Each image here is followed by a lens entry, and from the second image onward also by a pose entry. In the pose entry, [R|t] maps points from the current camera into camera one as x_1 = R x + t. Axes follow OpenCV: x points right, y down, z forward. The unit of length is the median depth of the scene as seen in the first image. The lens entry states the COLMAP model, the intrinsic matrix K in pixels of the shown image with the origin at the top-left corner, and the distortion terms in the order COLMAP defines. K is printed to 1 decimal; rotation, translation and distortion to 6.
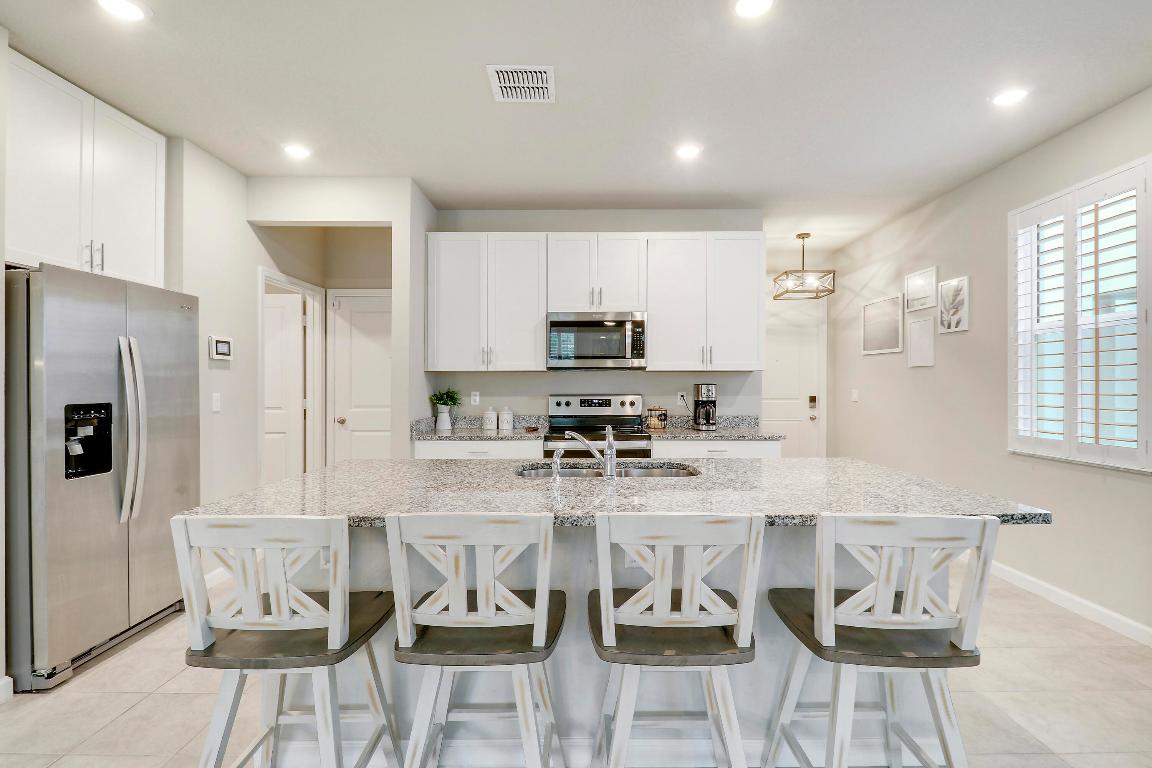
lens RADIAL K [[536.5, 0, 587.6], [0, 536.5, 383.1], [0, 0, 1]] dist [-0.000326, -0.005458]
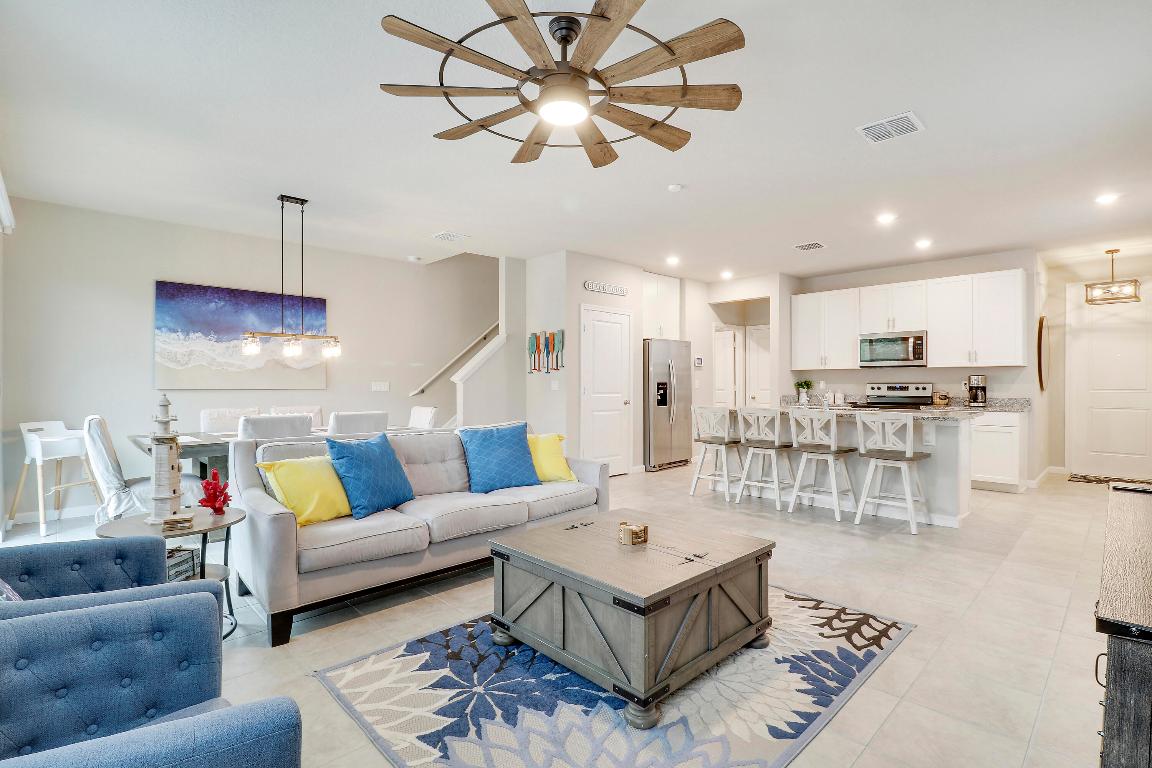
lens RADIAL K [[536.5, 0, 577.0], [0, 536.5, 382.1], [0, 0, 1]] dist [-0.000326, -0.005458]
pose [[0.691895, 0.000380, -0.721998, 0.549216], [-0.000782, 1.000000, -0.000223, 0.022164], [0.721998, 0.000718, 0.691895, -0.859877]]
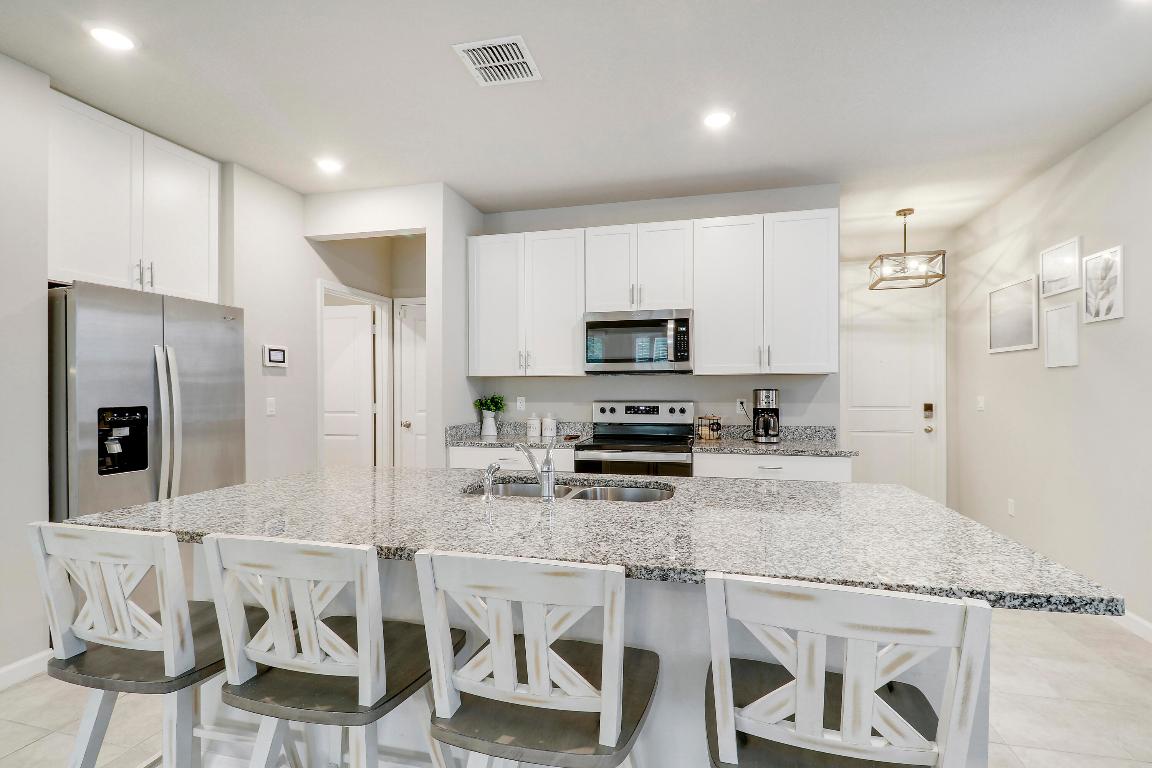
lens RADIAL K [[536.5, 0, 584.4], [0, 536.5, 383.5], [0, 0, 1]] dist [-0.000326, -0.005458]
pose [[0.971233, -0.002716, -0.238114, 0.149351], [0.000597, 0.999960, -0.008975, -0.000082], [0.238129, 0.008574, 0.971196, 0.091980]]
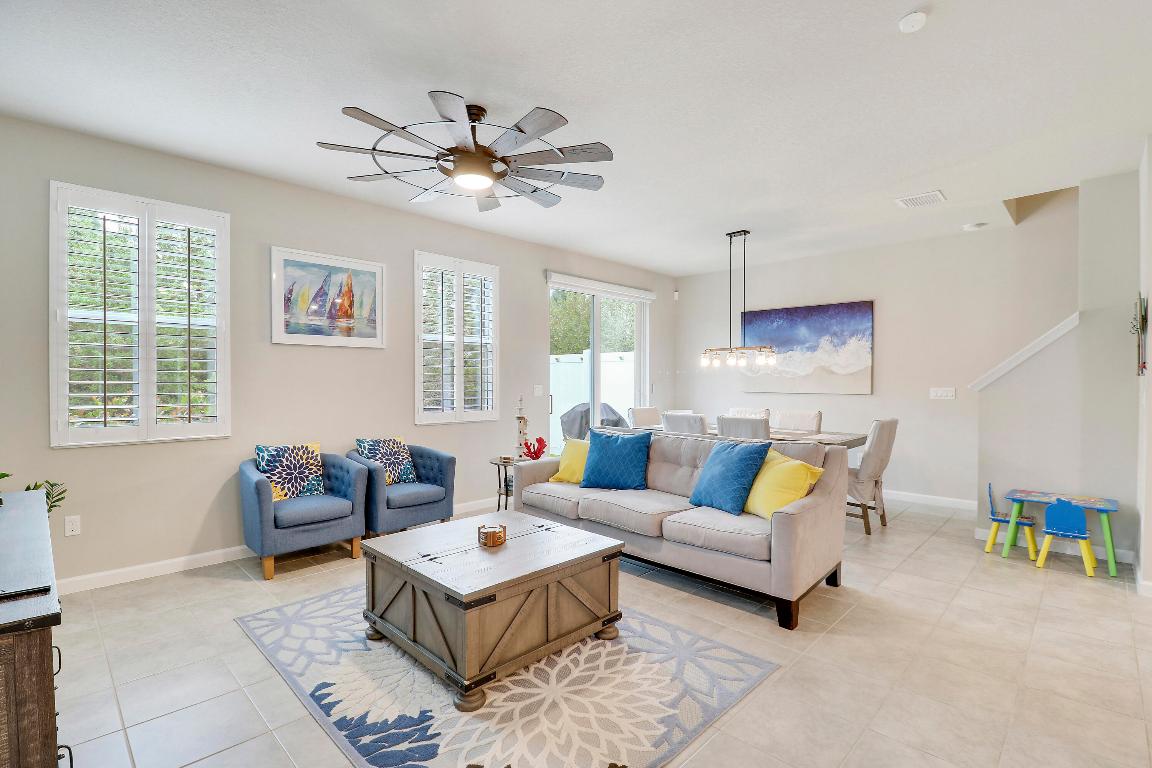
lens RADIAL K [[536.5, 0, 582.2], [0, 536.5, 383.5], [0, 0, 1]] dist [-0.000326, -0.005458]
pose [[-0.699833, 0.003903, -0.714295, 0.544668], [-0.000367, 0.999983, 0.005824, 0.003161], [0.714306, 0.004338, -0.699820, 0.139869]]
